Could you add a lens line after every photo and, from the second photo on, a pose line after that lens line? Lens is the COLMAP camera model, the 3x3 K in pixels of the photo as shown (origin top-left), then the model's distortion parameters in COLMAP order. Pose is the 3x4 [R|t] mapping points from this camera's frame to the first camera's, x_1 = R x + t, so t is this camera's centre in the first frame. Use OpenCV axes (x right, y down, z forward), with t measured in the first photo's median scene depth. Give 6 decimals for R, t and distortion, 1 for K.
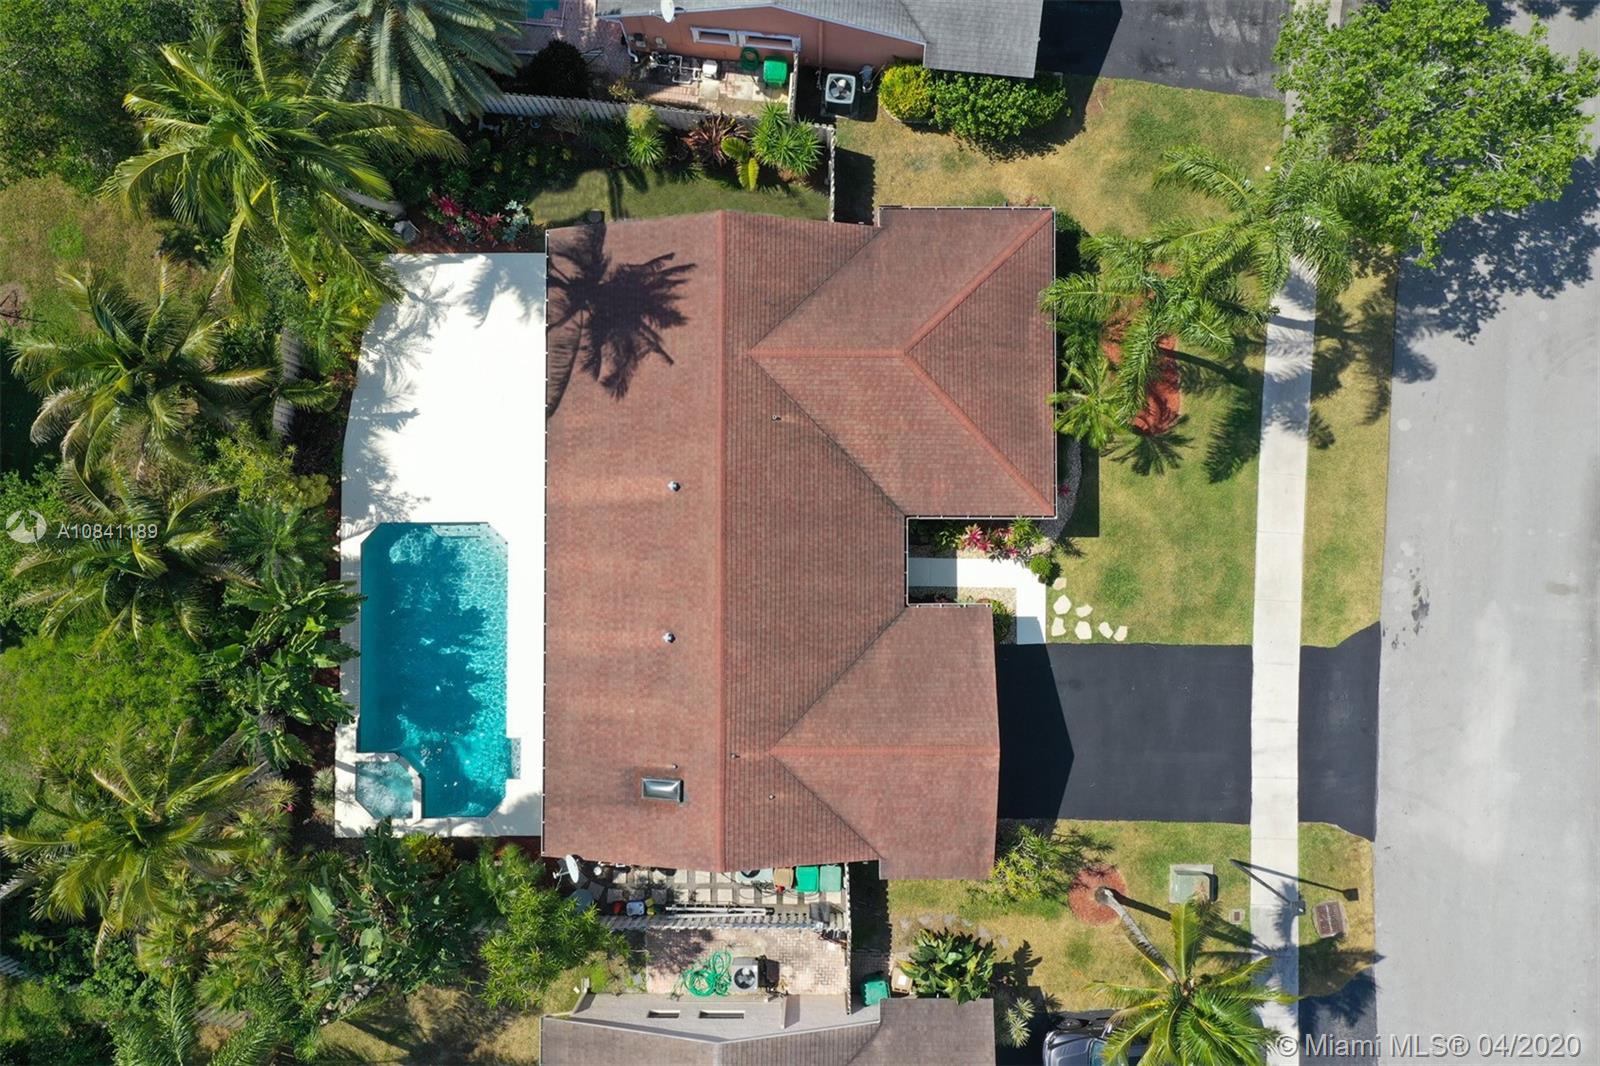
lens RADIAL K [[1255.2, 0, 808.9], [0, 1255.2, 531.8], [0, 0, 1]] dist [-0.002211, 0.008473]
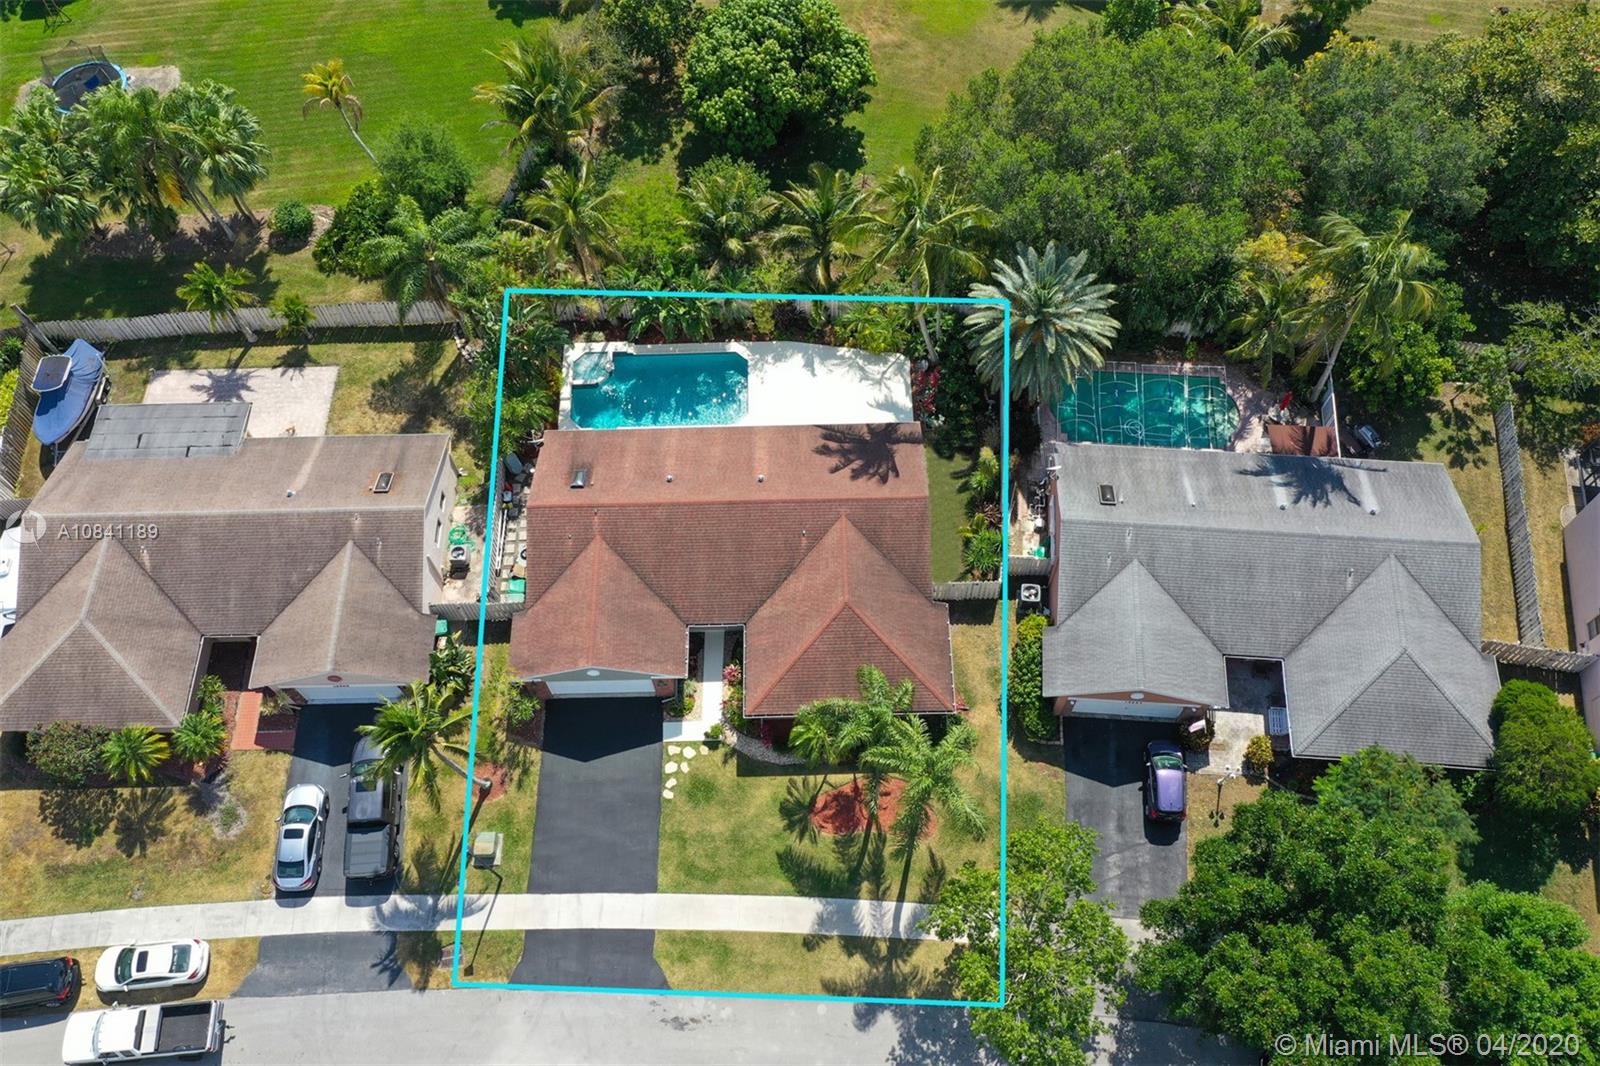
lens RADIAL K [[1255.2, 0, 806.9], [0, 1255.2, 532.0], [0, 0, 1]] dist [-0.002211, 0.008473]
pose [[0.018849, 0.883855, -0.467381, 0.652312], [-0.998765, 0.038133, 0.031835, -0.131237], [0.045961, 0.466204, 0.883483, -0.379234]]
